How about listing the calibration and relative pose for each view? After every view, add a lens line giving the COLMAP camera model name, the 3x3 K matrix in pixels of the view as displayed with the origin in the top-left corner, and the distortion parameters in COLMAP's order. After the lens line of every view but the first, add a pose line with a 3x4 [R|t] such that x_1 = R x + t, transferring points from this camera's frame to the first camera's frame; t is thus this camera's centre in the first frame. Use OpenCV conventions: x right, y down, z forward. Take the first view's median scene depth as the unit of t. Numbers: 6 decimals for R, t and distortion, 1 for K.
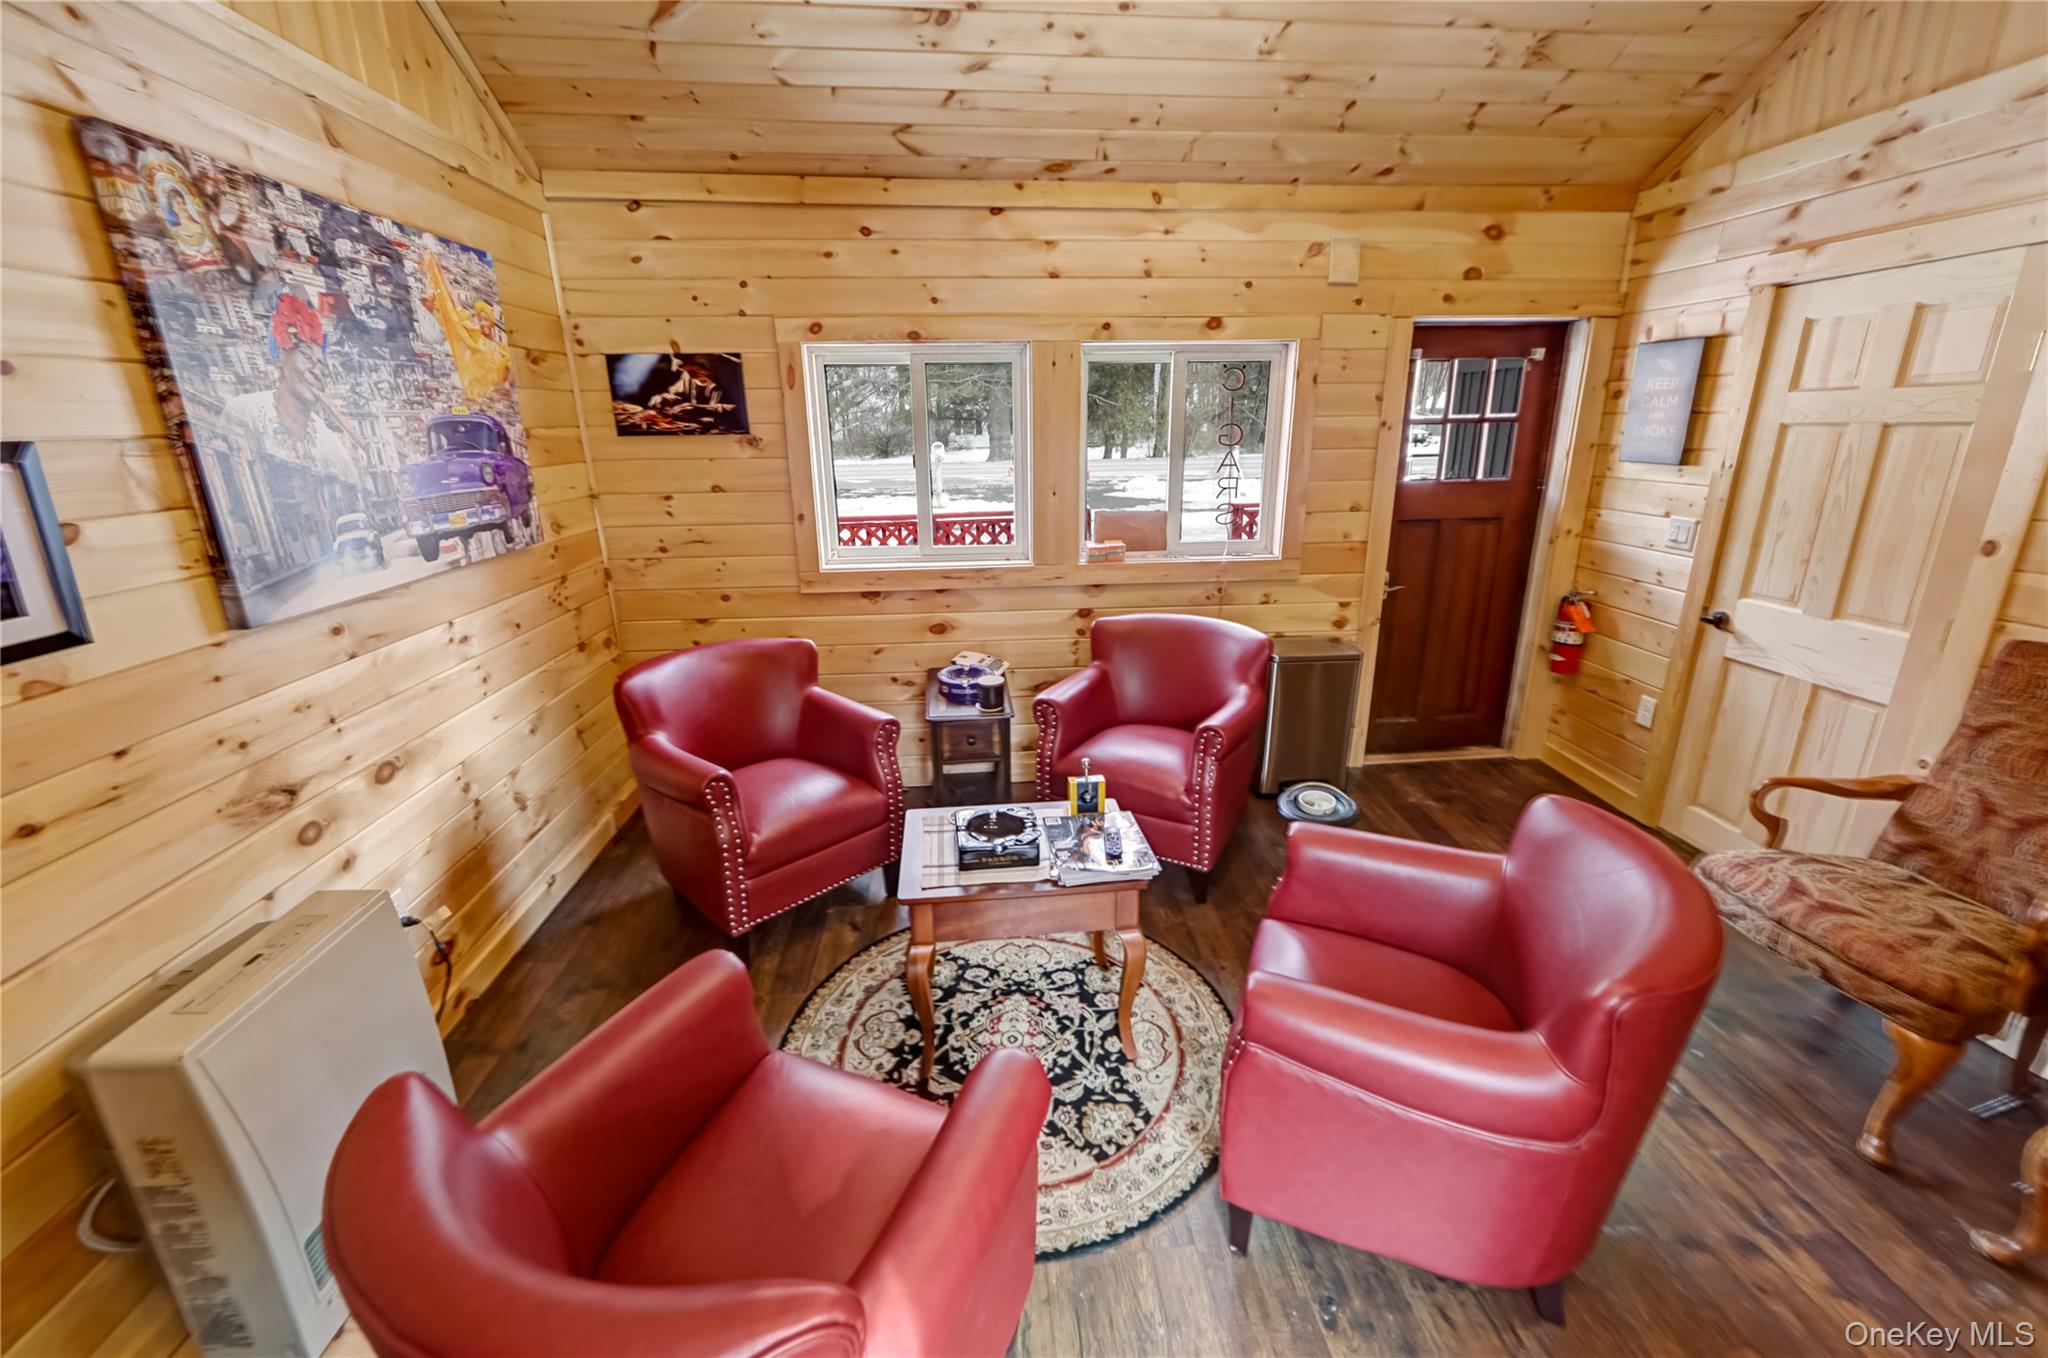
lens RADIAL K [[836.4, 0, 1018.1], [0, 836.4, 673.9], [0, 0, 1]] dist [-0.013746, 0.002499]
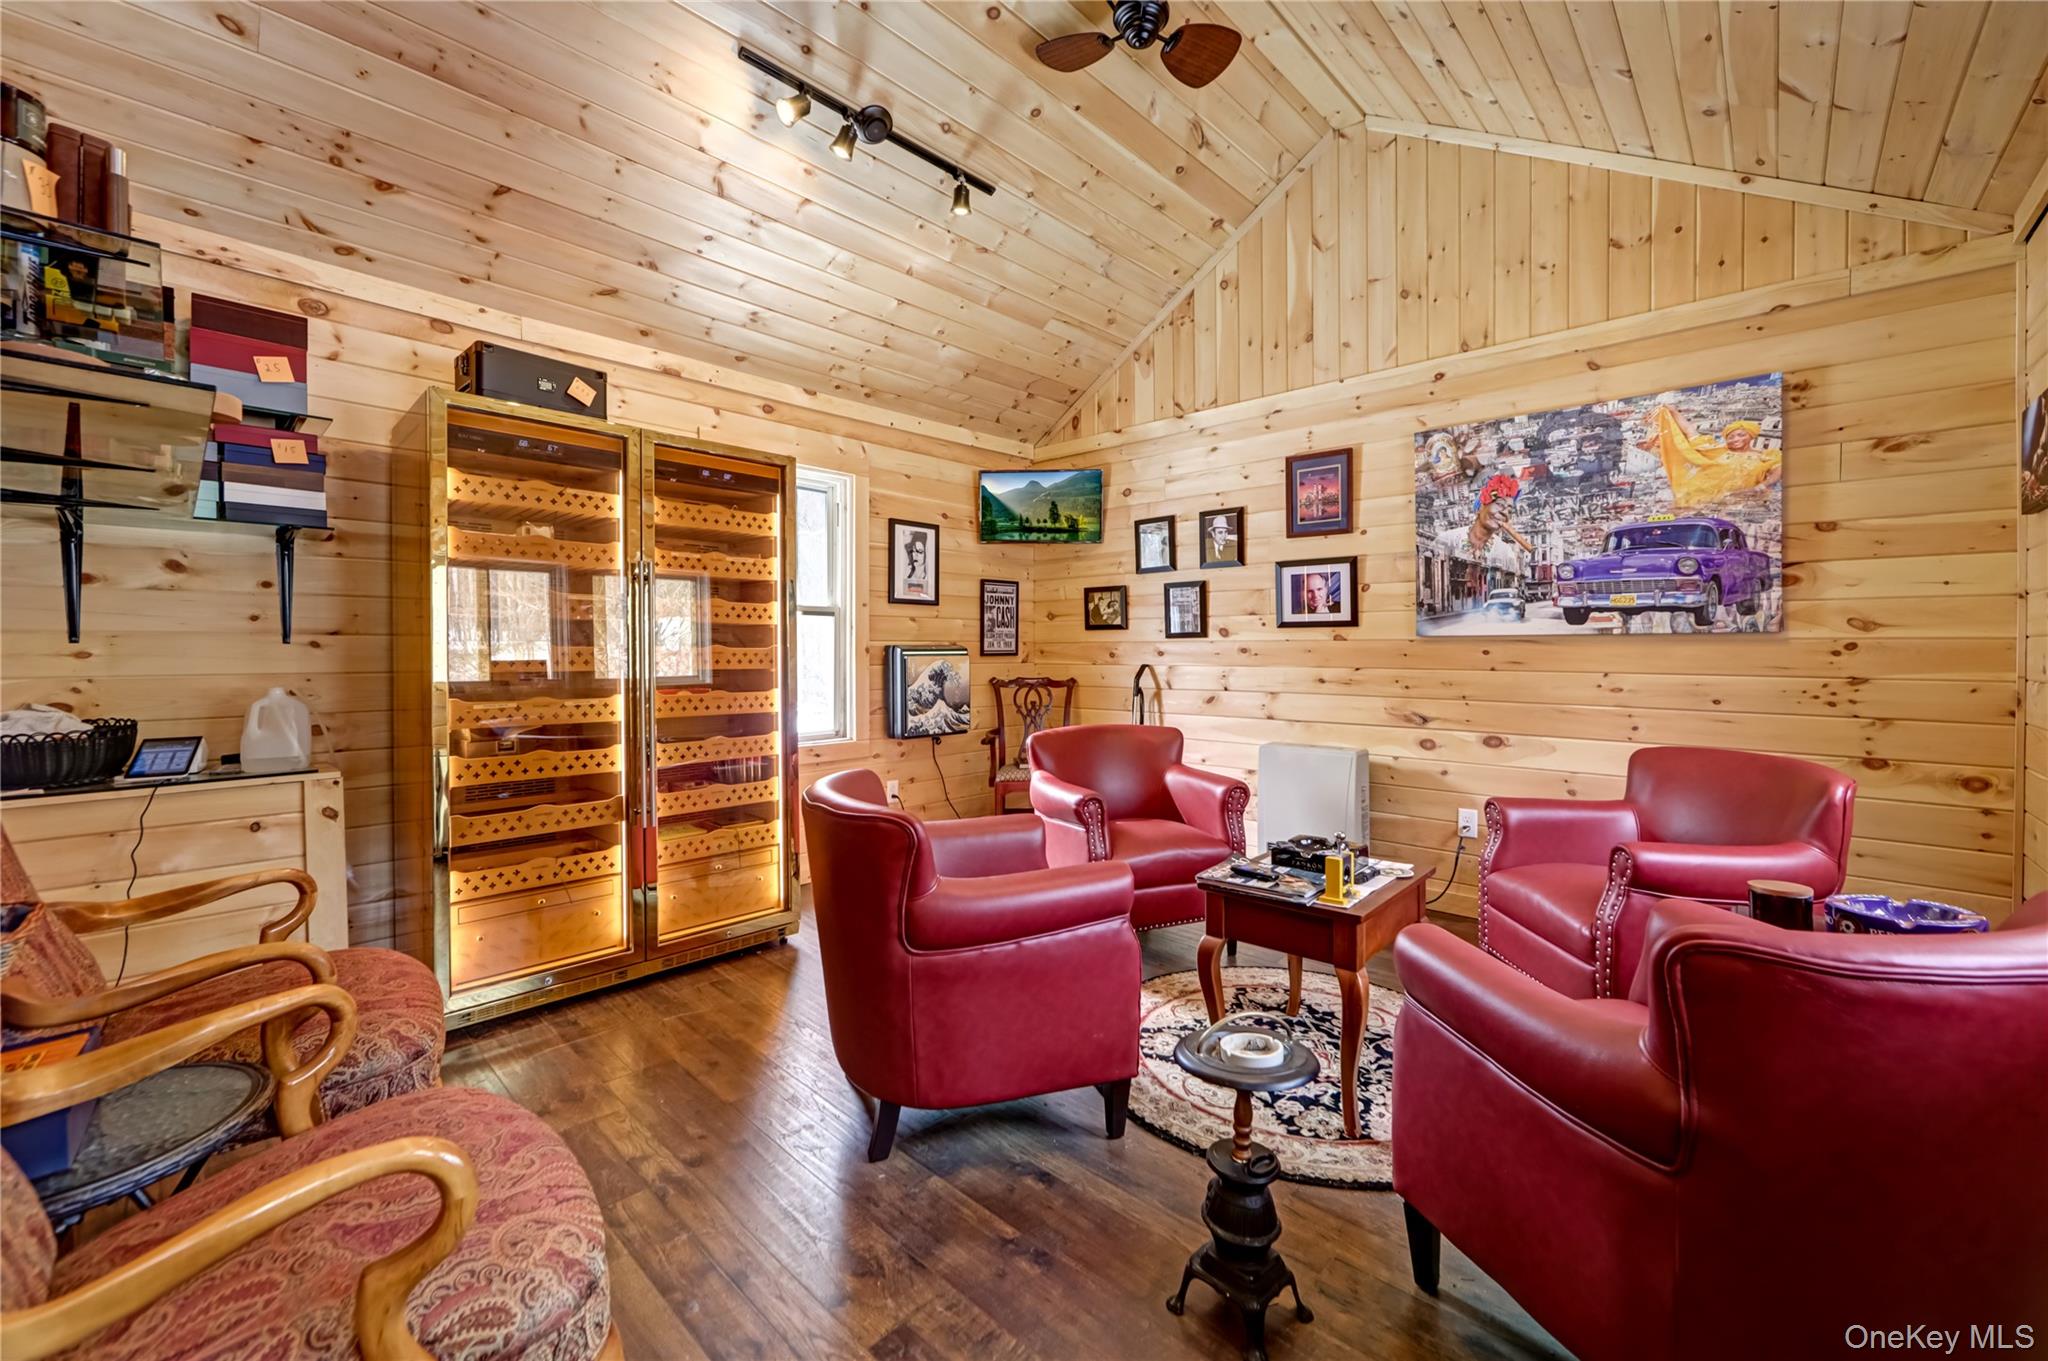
lens RADIAL K [[836.4, 0, 1022.8], [0, 836.4, 671.8], [0, 0, 1]] dist [-0.013746, 0.002499]
pose [[-0.742570, 0.023889, -0.669342, 1.092083], [-0.194531, 0.948590, 0.249669, -0.257068], [0.640896, 0.315605, -0.699747, 1.571666]]
